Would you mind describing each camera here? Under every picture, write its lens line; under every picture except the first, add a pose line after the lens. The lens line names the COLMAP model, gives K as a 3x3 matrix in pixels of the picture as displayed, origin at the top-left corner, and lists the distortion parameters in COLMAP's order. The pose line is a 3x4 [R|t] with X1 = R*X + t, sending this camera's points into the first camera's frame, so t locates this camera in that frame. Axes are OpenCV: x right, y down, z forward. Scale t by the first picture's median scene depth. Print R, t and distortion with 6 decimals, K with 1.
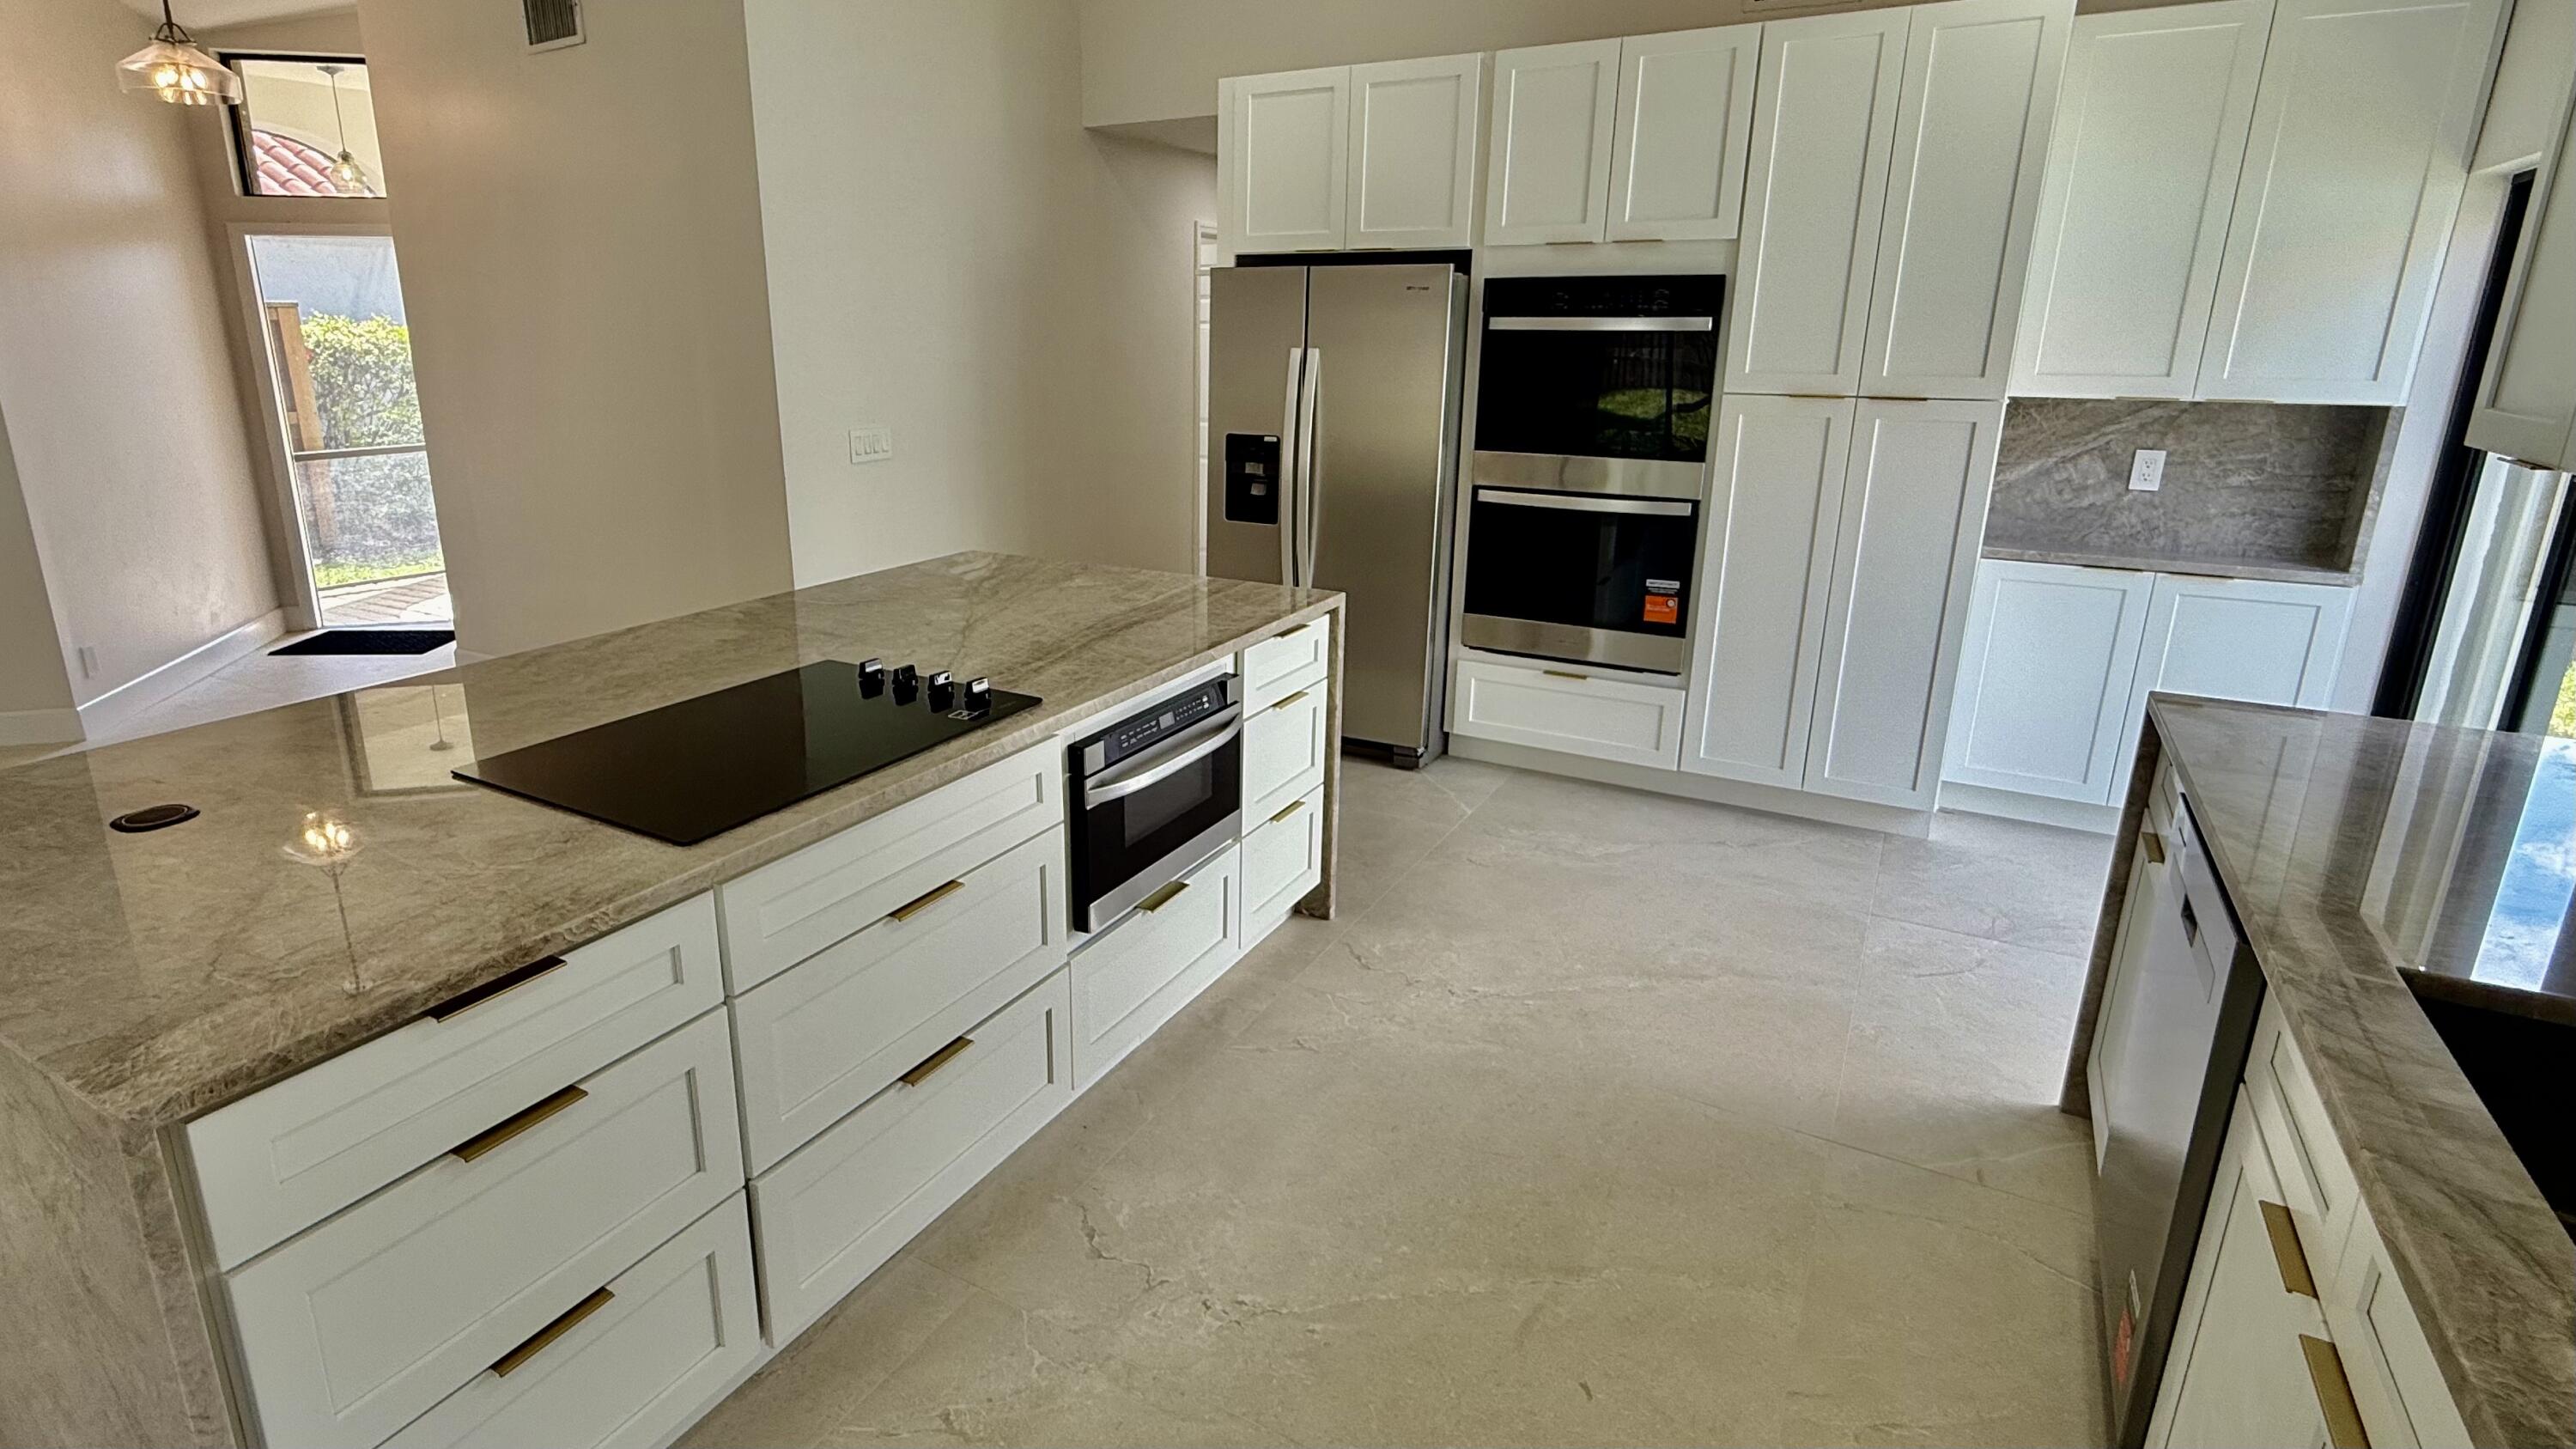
lens RADIAL K [[1271.3, 0, 1180.4], [0, 1271.3, 688.3], [0, 0, 1]] dist [-0.000684, -0.000319]
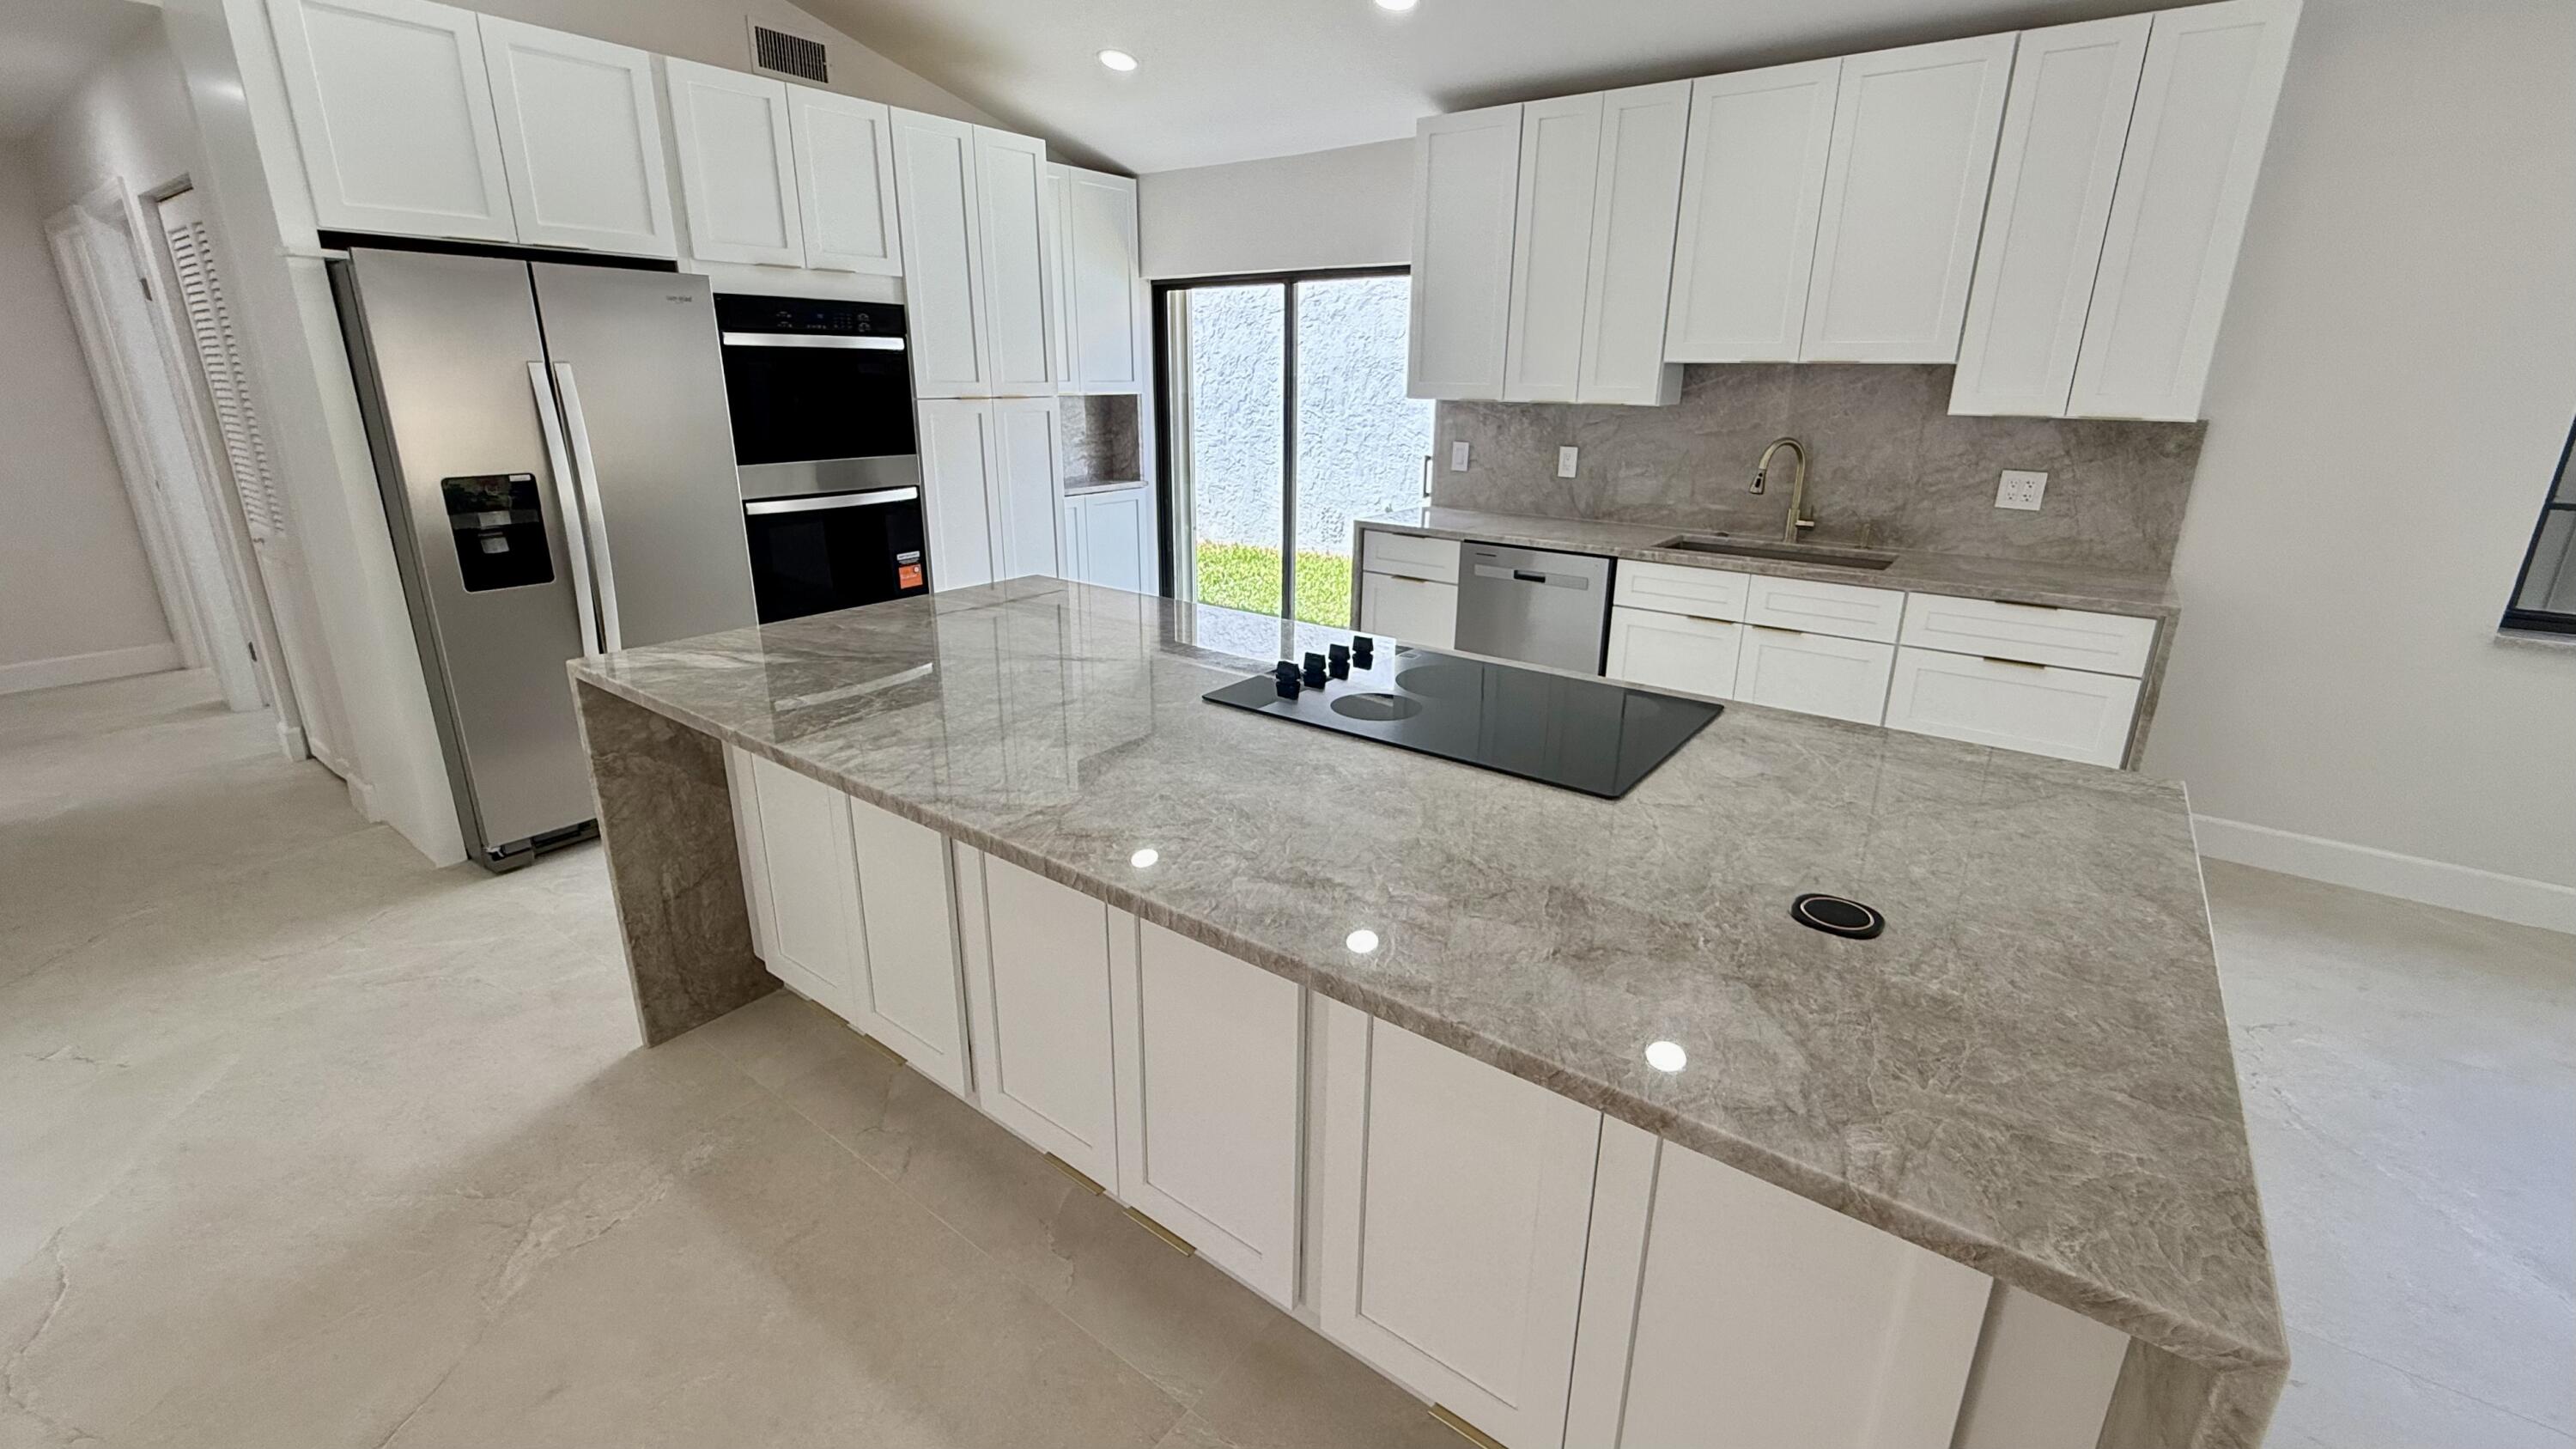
lens RADIAL K [[1056.5, 0, 1284.5], [0, 1056.5, 698.2], [0, 0, 1]] dist [-0.000986, -0.000001]
pose [[0.100542, -0.294384, 0.950384, -0.620828], [0.266058, 0.928392, 0.259425, -0.125815], [-0.958699, 0.226774, 0.171665, 0.514067]]
